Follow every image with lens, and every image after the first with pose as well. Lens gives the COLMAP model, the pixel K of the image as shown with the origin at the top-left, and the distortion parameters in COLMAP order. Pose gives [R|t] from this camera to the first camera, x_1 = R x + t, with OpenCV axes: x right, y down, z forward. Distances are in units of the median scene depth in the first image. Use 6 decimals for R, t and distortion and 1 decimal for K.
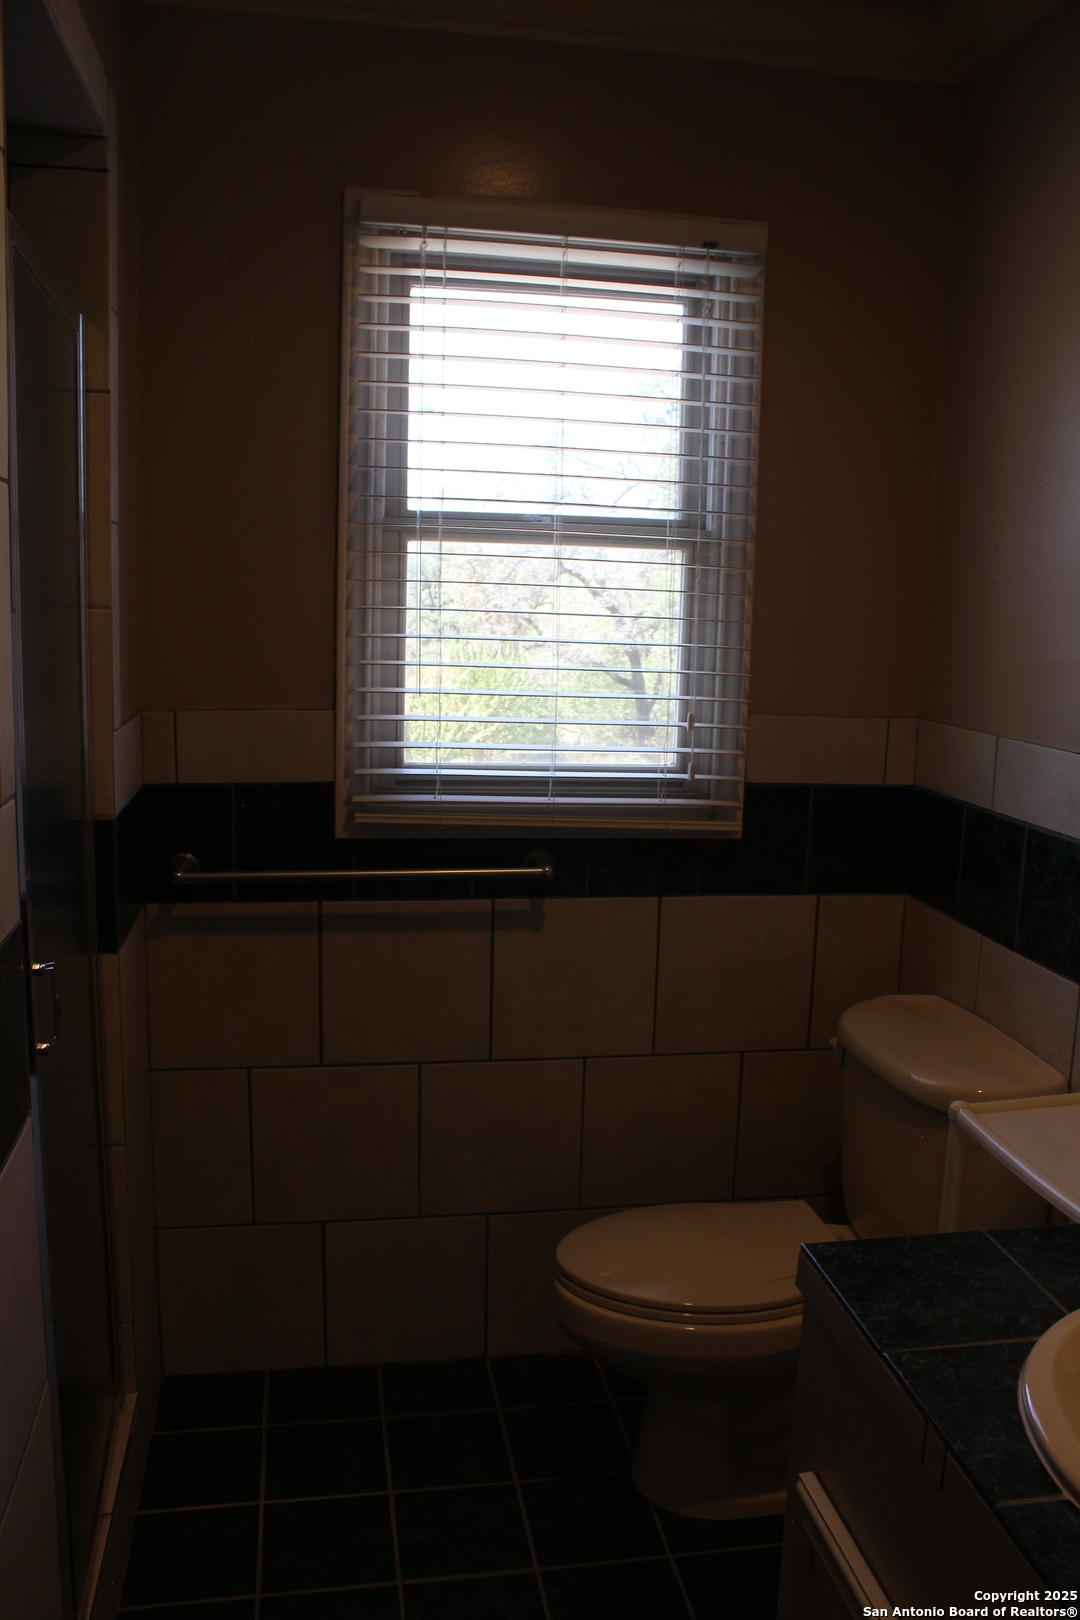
lens RADIAL K [[1356.0, 0, 561.4], [0, 1356.0, 806.8], [0, 0, 1]] dist [-0.177581, 0.201799]
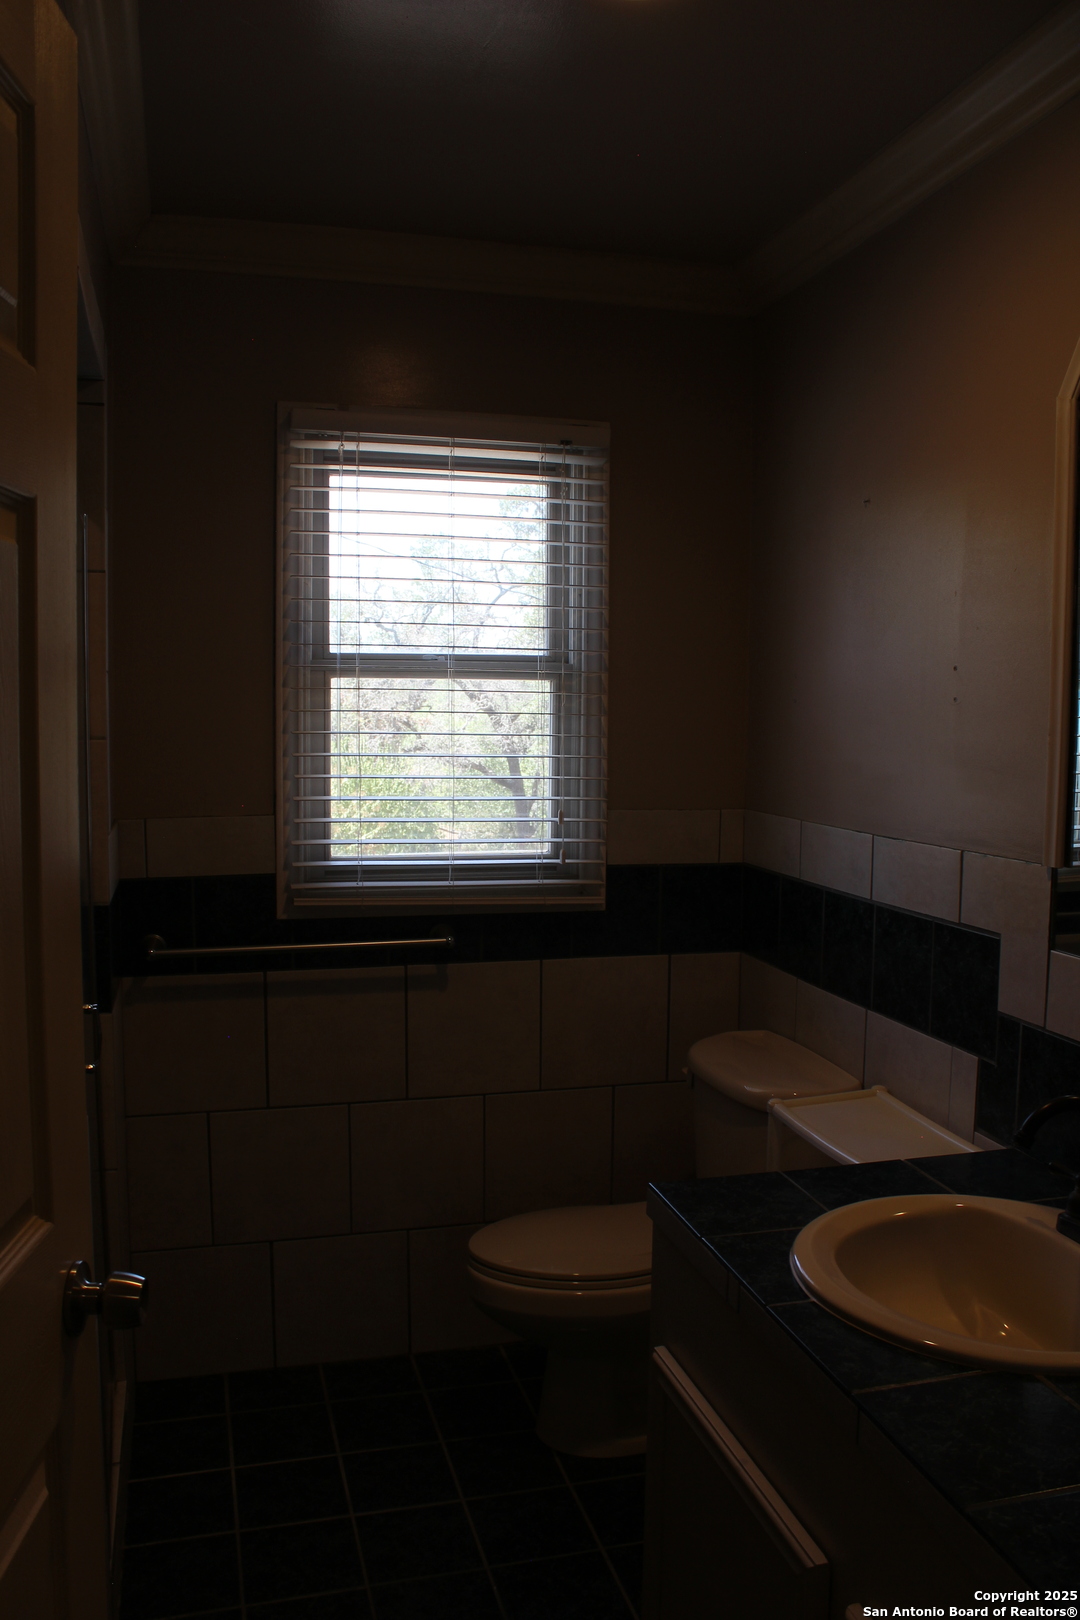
lens RADIAL K [[1356.0, 0, 561.4], [0, 1356.0, 806.8], [0, 0, 1]] dist [-0.177581, 0.201799]
pose [[0.995455, -0.026944, 0.091345, -0.018735], [0.033616, 0.996815, -0.072312, 0.018573], [-0.089105, 0.075054, 0.993190, -0.250265]]
